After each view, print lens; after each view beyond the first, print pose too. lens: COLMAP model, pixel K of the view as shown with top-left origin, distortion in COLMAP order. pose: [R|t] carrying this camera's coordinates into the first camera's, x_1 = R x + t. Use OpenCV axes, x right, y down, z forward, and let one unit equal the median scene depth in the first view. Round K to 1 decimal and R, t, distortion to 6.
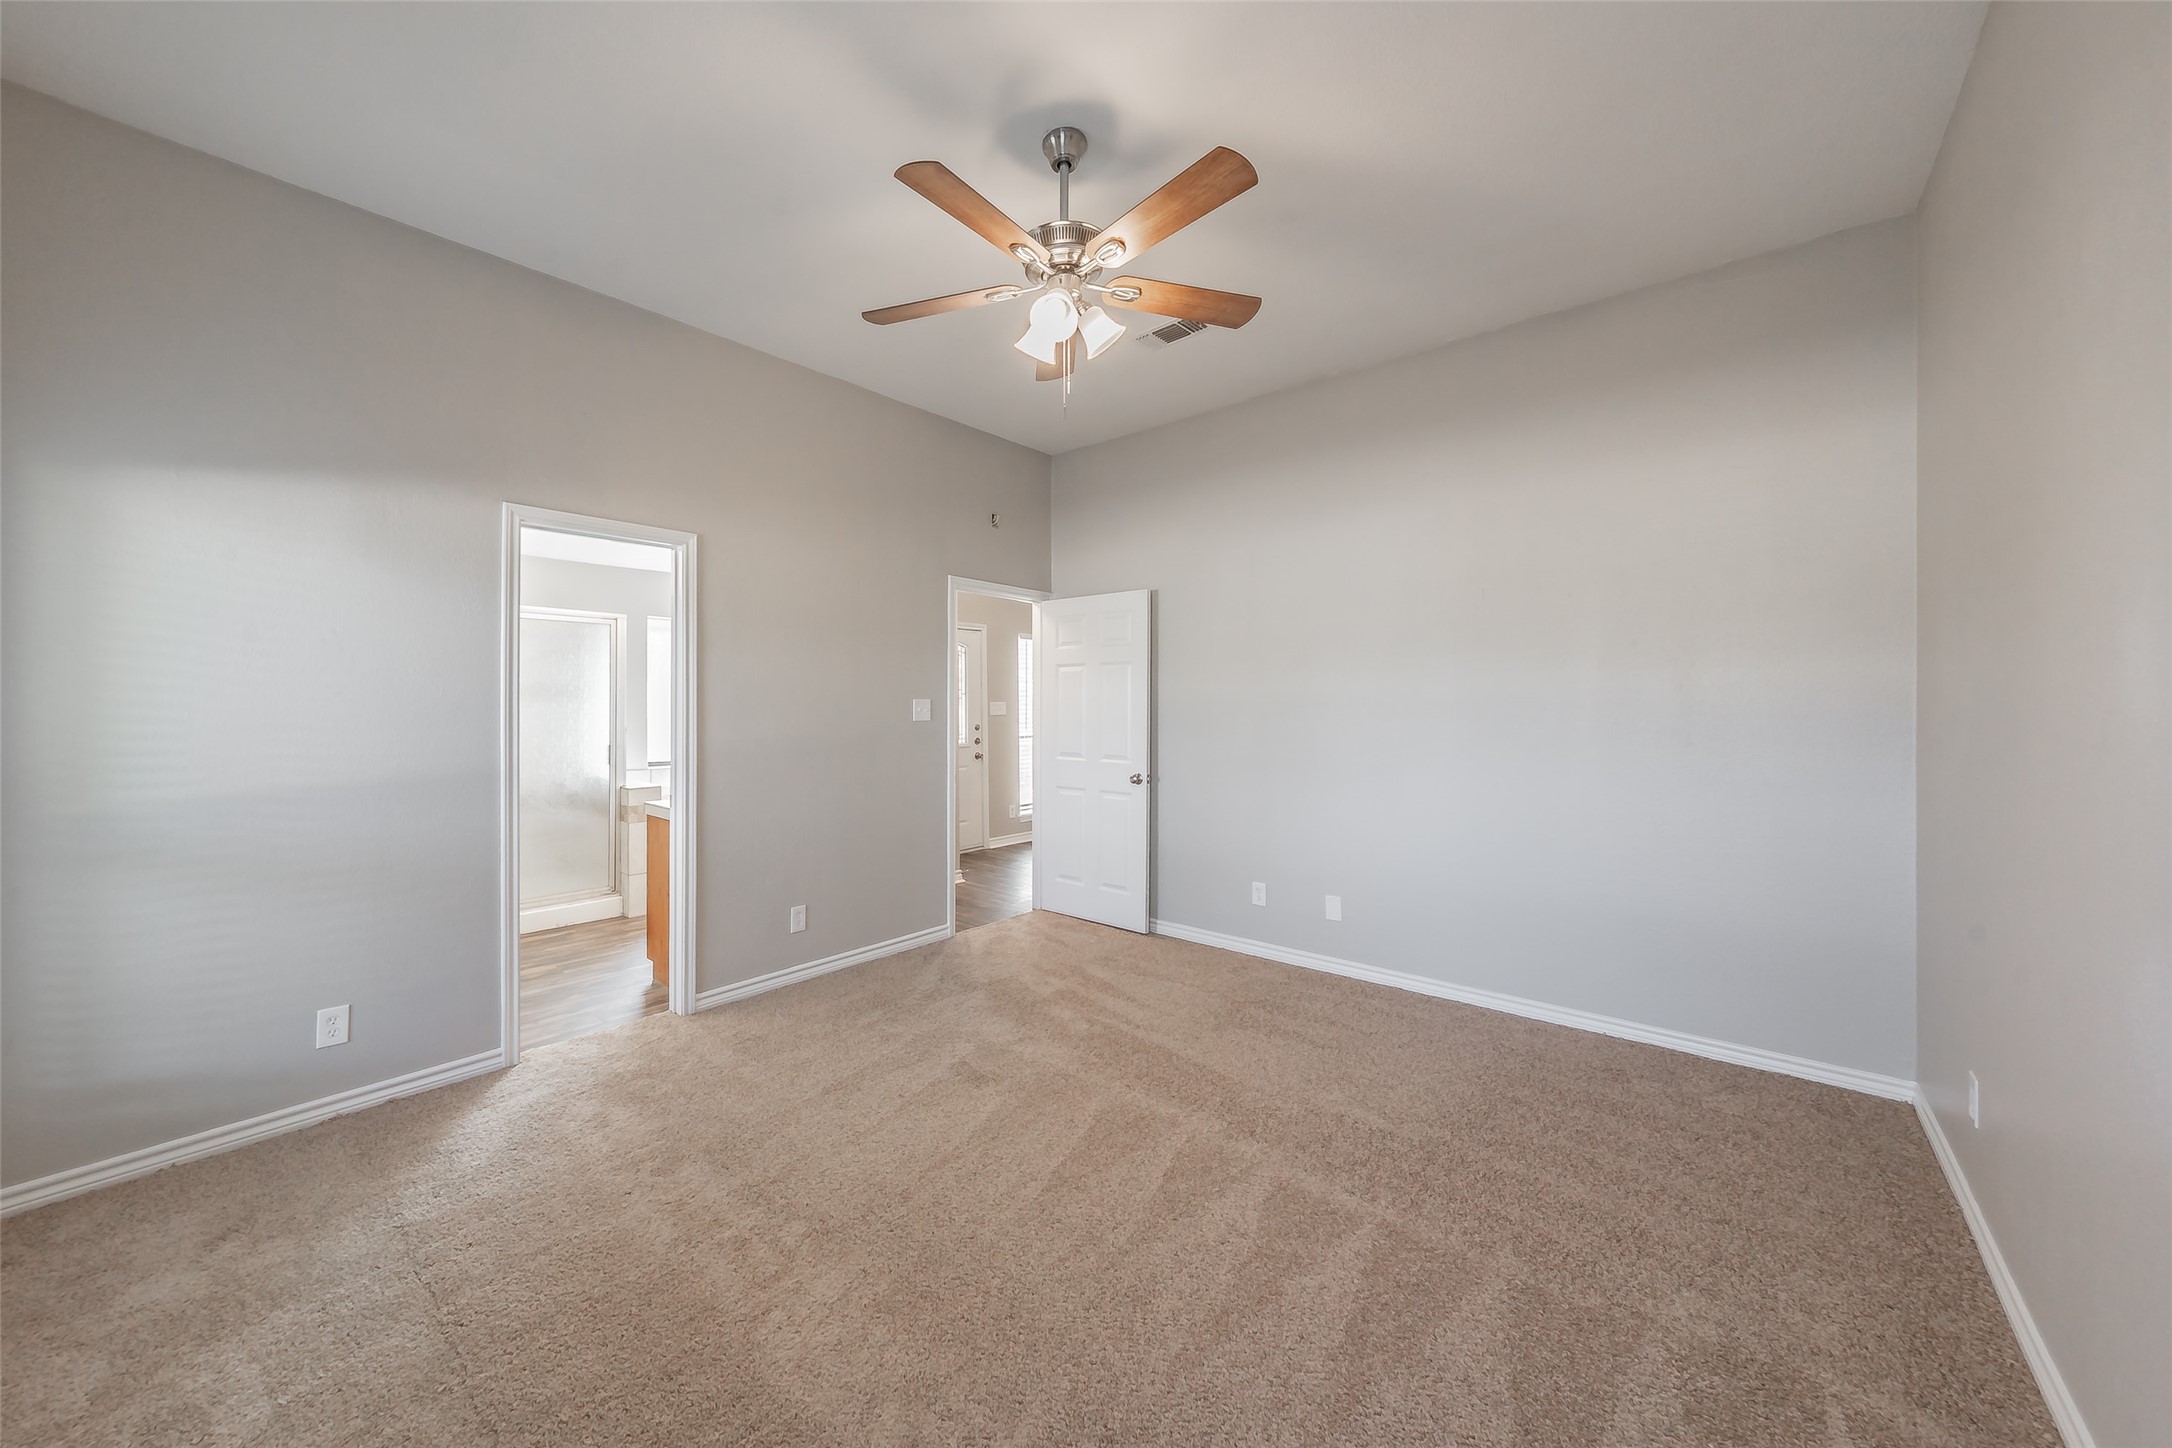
lens RADIAL K [[765.9, 0, 1042.2], [0, 765.9, 719.2], [0, 0, 1]] dist [-0.002031, 0.000326]
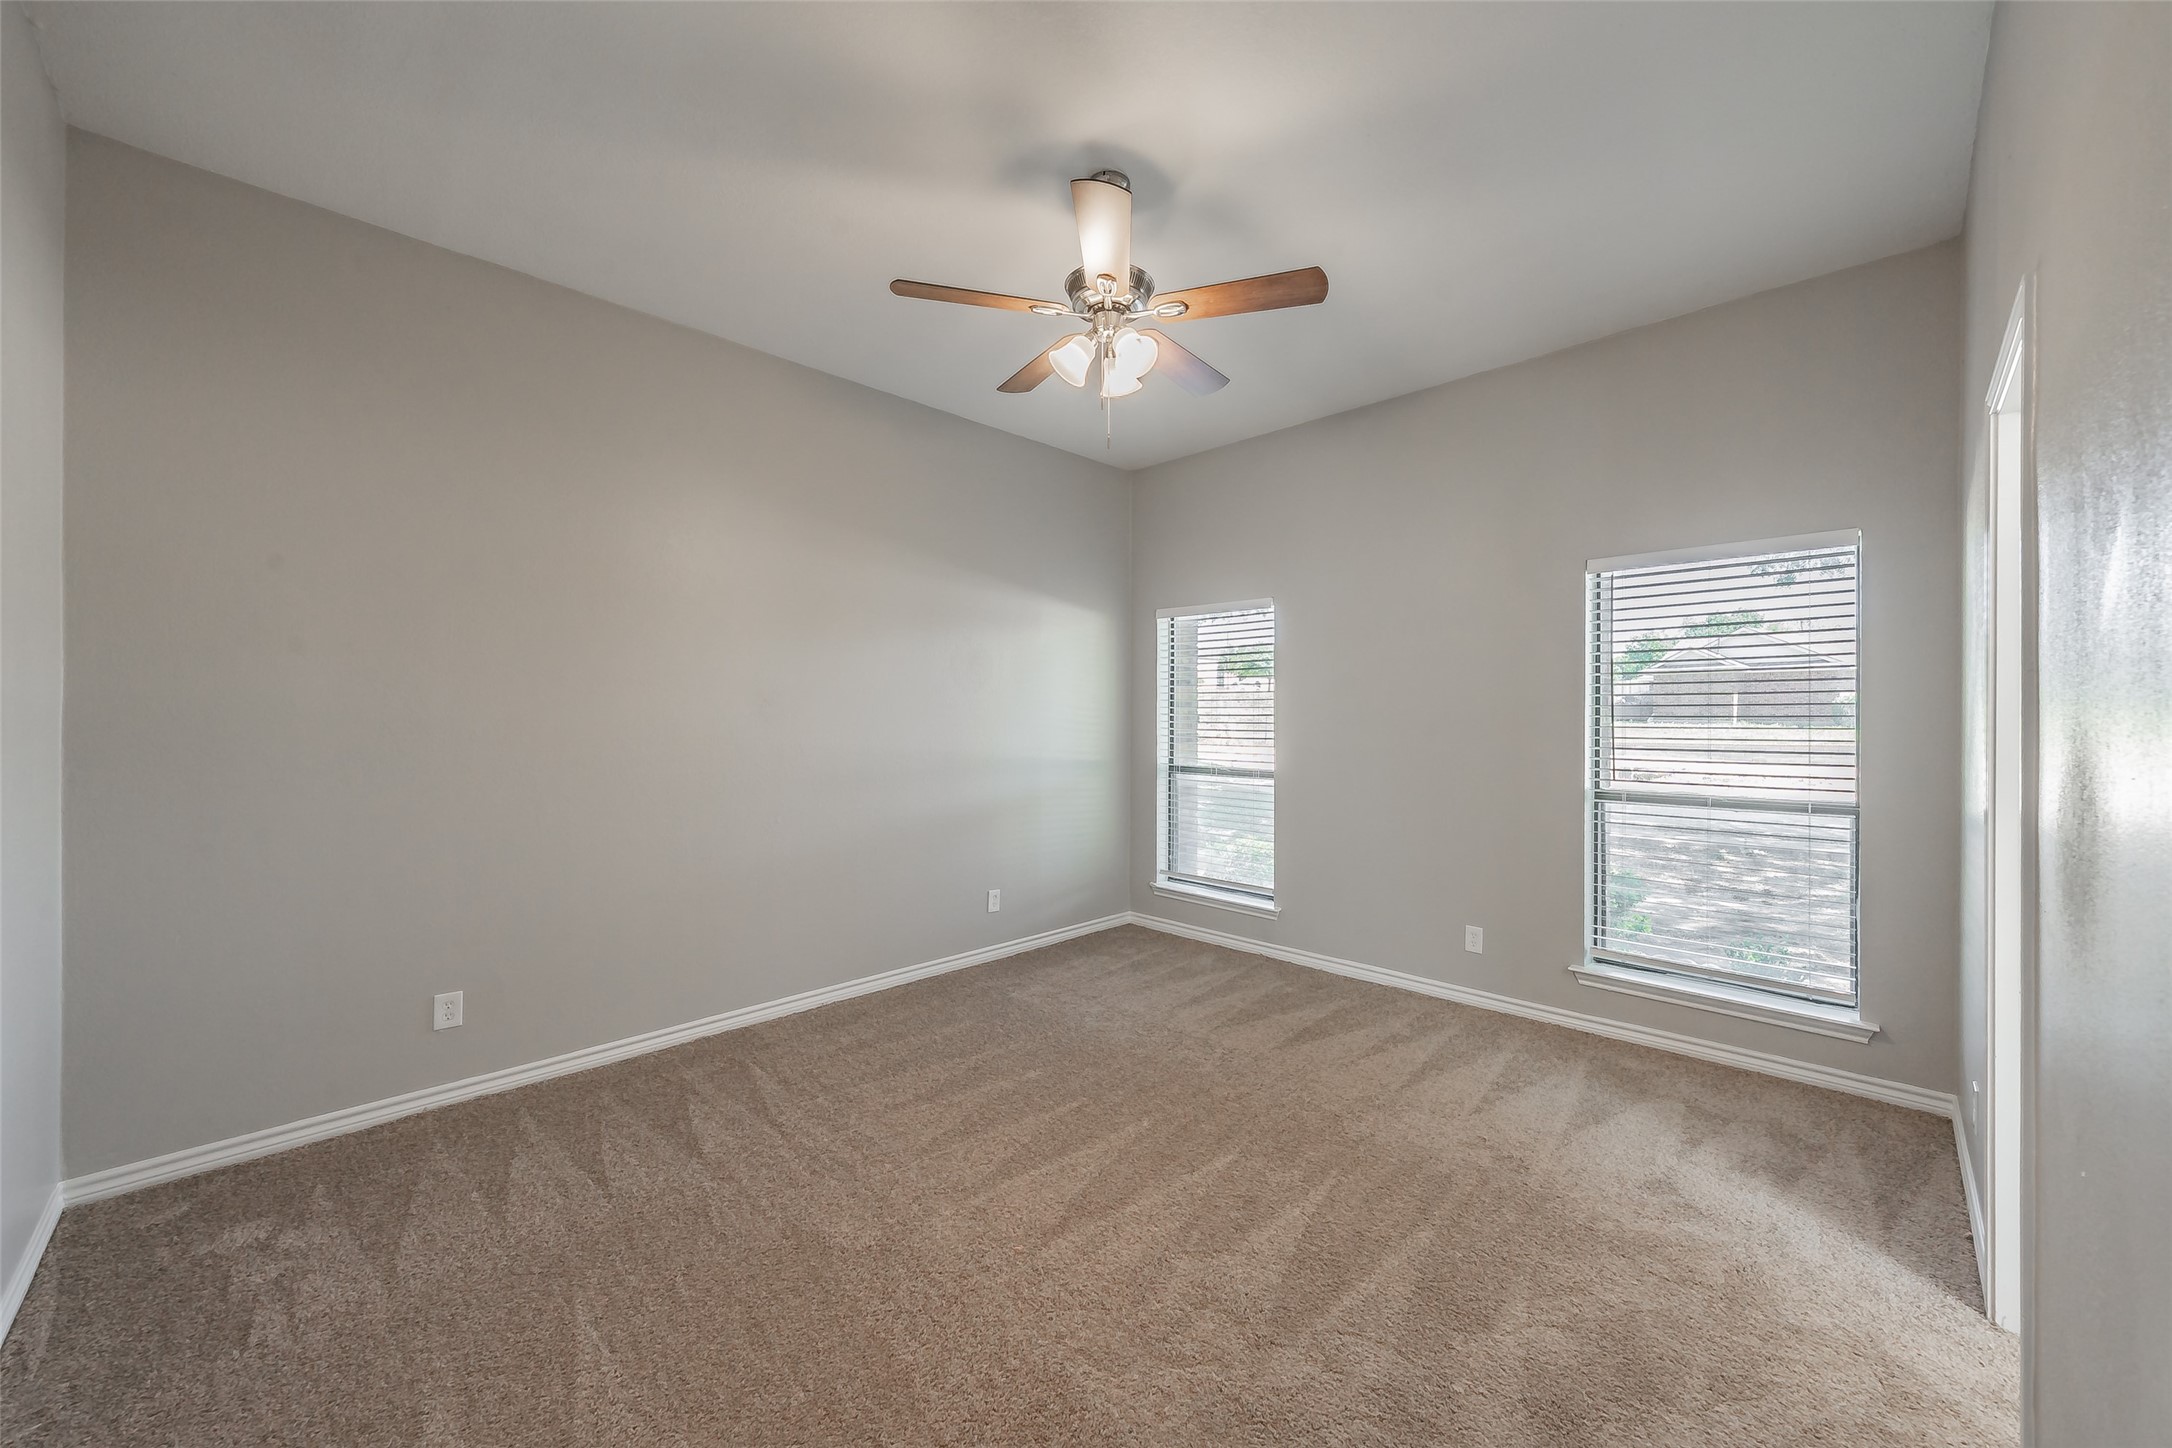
lens RADIAL K [[797.1, 0, 1096.3], [0, 797.1, 720.5], [0, 0, 1]] dist [0.000378, -0.000009]
pose [[-0.999286, -0.005668, 0.037343, -0.002551], [-0.004796, 0.999715, 0.023395, -0.023173], [-0.037465, 0.023200, -0.999029, 1.412841]]
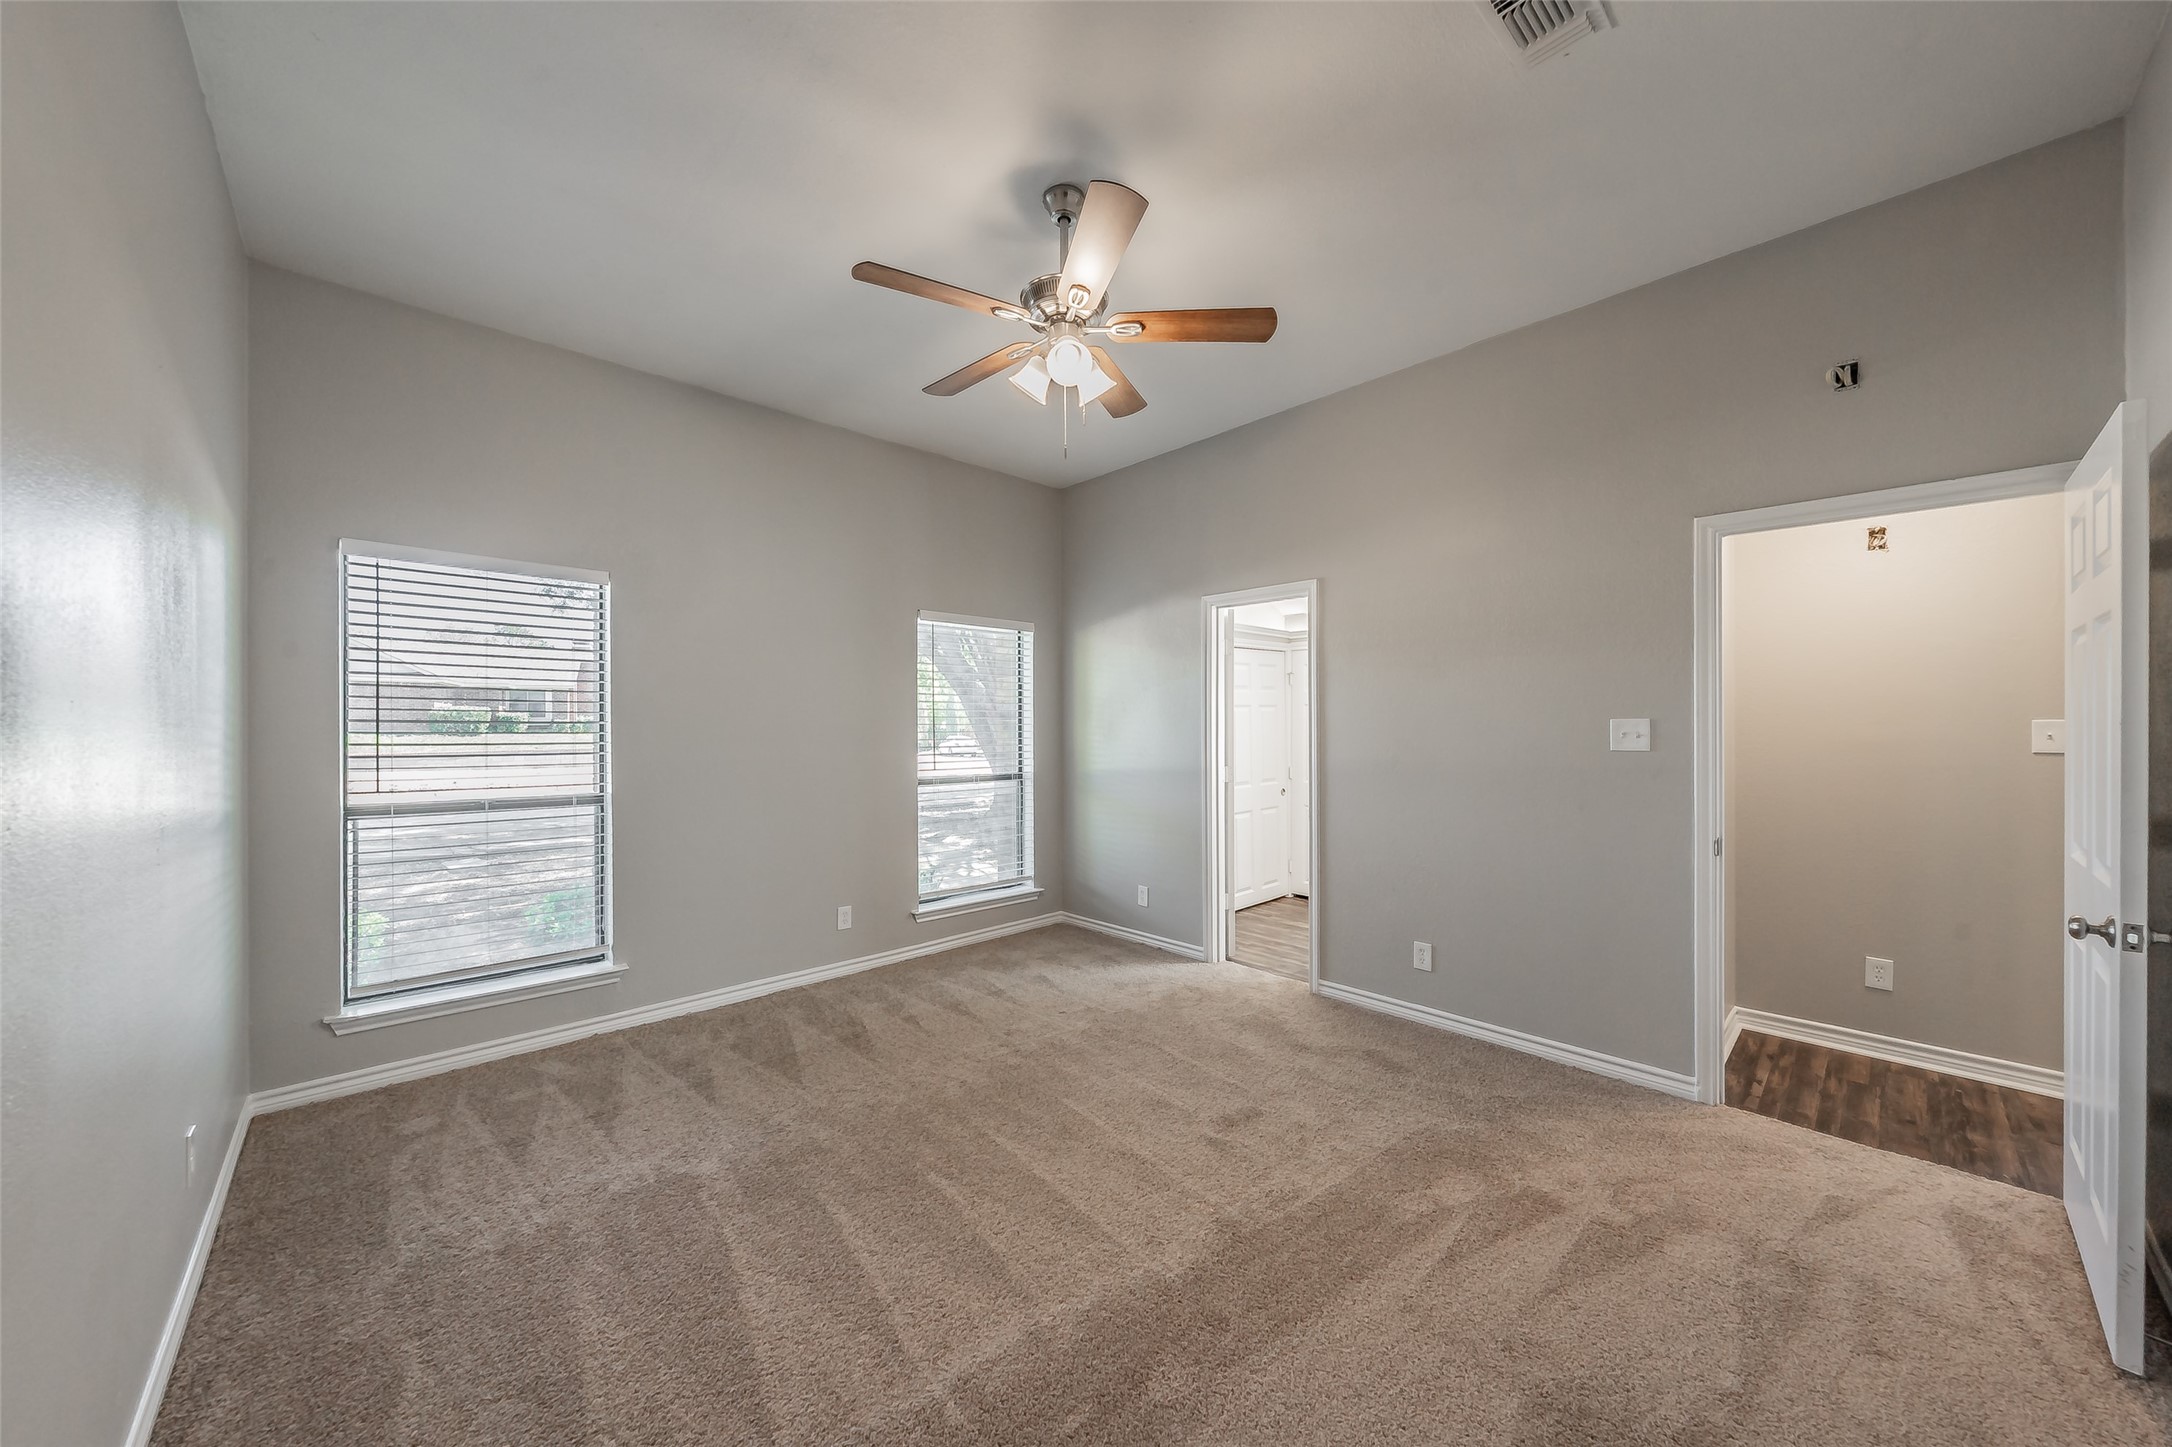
lens RADIAL K [[760.9, 0, 1090.7], [0, 760.9, 730.6], [0, 0, 1]] dist [-0.000496, -0.000048]
pose [[-0.074122, 0.002202, -0.997247, 0.722087], [-0.022496, 0.999739, 0.003879, -0.008937], [0.996995, 0.022722, -0.074053, 0.750529]]
